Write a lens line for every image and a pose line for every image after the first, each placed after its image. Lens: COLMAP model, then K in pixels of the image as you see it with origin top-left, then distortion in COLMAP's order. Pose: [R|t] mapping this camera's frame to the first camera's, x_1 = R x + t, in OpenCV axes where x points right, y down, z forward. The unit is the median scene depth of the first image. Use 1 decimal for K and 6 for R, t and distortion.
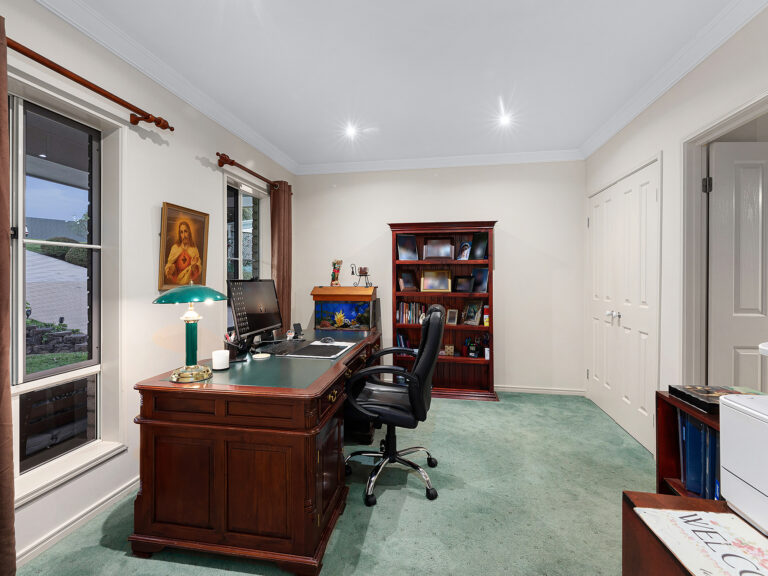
lens RADIAL K [[353.7, 0, 384.3], [0, 353.7, 284.6], [0, 0, 1]] dist [-0.001592, 0.000181]
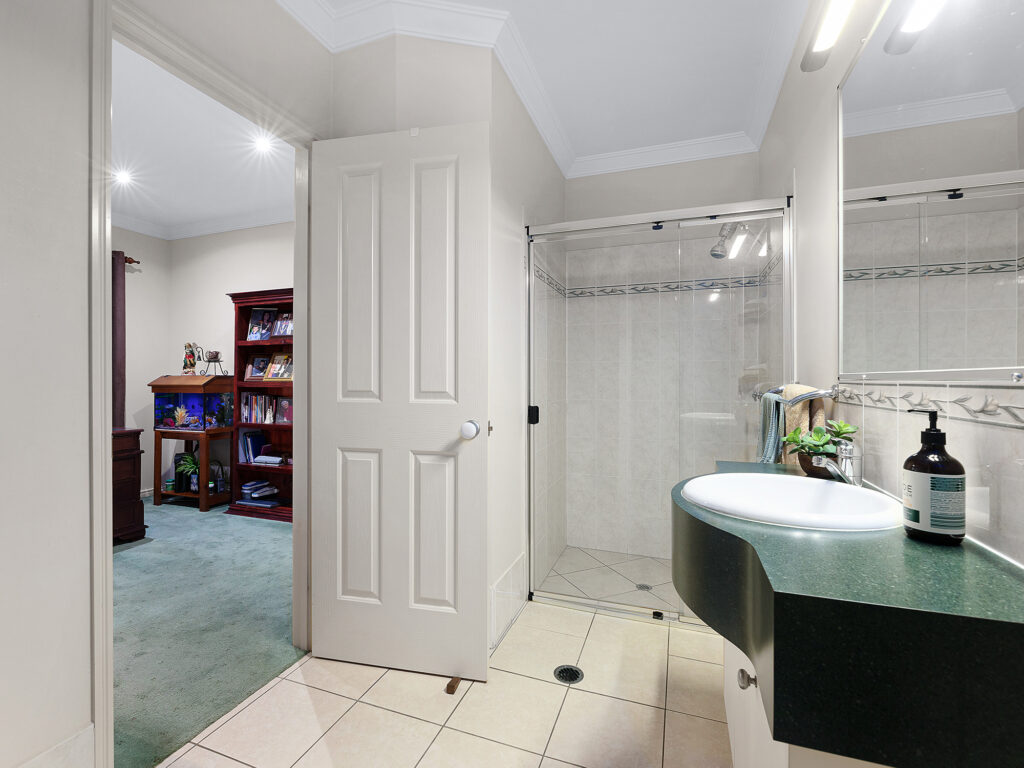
lens RADIAL K [[471.5, 0, 518.8], [0, 471.5, 376.6], [0, 0, 1]] dist [-0.001592, 0.000181]
pose [[0.977435, -0.011721, -0.210912, 0.846513], [0.007511, 0.999756, -0.020750, 0.036057], [0.211104, 0.018698, 0.977285, 0.118457]]
